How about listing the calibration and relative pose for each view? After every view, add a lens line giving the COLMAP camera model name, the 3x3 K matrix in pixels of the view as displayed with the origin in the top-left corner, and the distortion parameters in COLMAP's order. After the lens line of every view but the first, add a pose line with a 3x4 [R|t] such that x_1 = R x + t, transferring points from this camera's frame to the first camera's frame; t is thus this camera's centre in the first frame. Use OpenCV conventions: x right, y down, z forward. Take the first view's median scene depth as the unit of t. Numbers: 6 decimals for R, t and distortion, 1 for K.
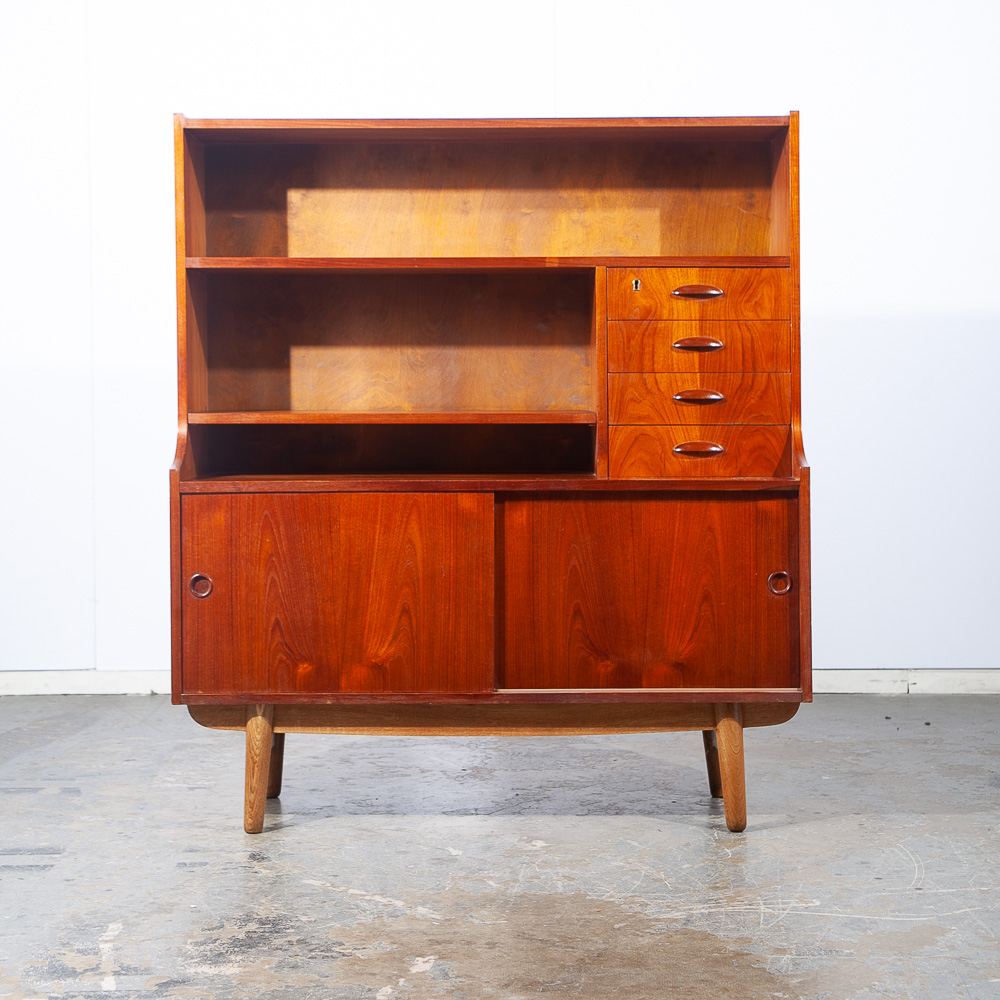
lens RADIAL K [[2348.0, 0, 499.1], [0, 2348.0, 435.0], [0, 0, 1]] dist [0.224097, -0.009170]
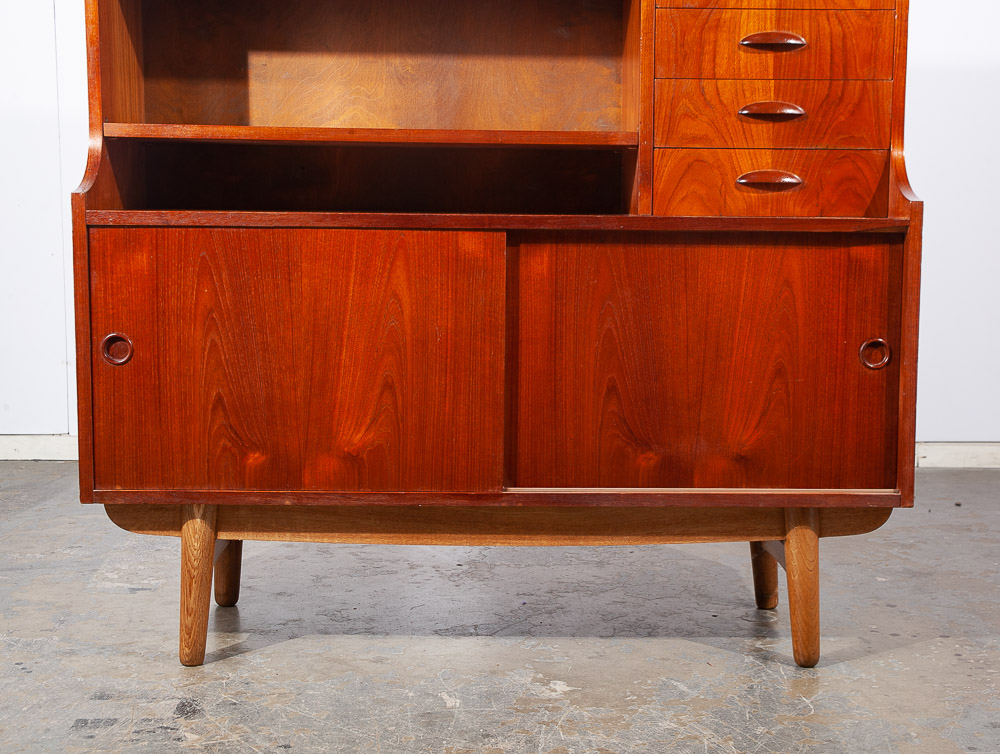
lens RADIAL K [[1578.3, 0, 515.1], [0, 1578.3, 377.9], [0, 0, 1]] dist [0.140448, -0.022424]
pose [[0.999574, 0.010545, 0.027206, -0.012451], [-0.012722, 0.996621, 0.081144, 0.029664], [-0.026258, -0.081456, 0.996331, 0.480562]]
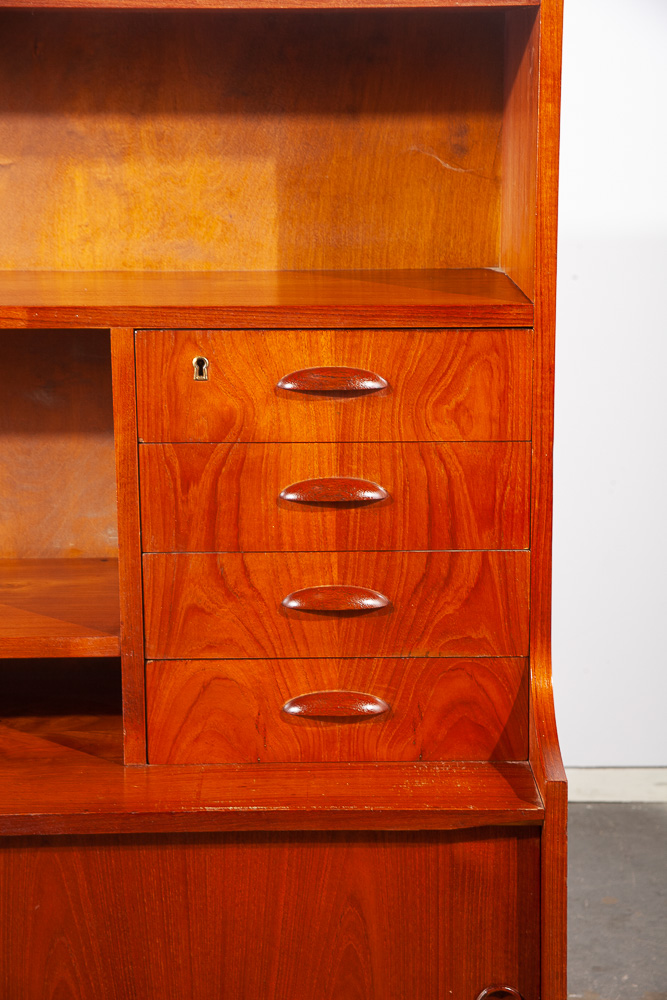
lens RADIAL K [[1970.0, 0, 319.6], [0, 1970.0, 500.2], [0, 0, 1]] dist [0.307990, 0.123117]
pose [[0.999993, -0.002454, 0.002747, 0.081157], [0.001844, 0.979127, 0.203242, -0.117847], [-0.003189, -0.203235, 0.979125, 0.619643]]
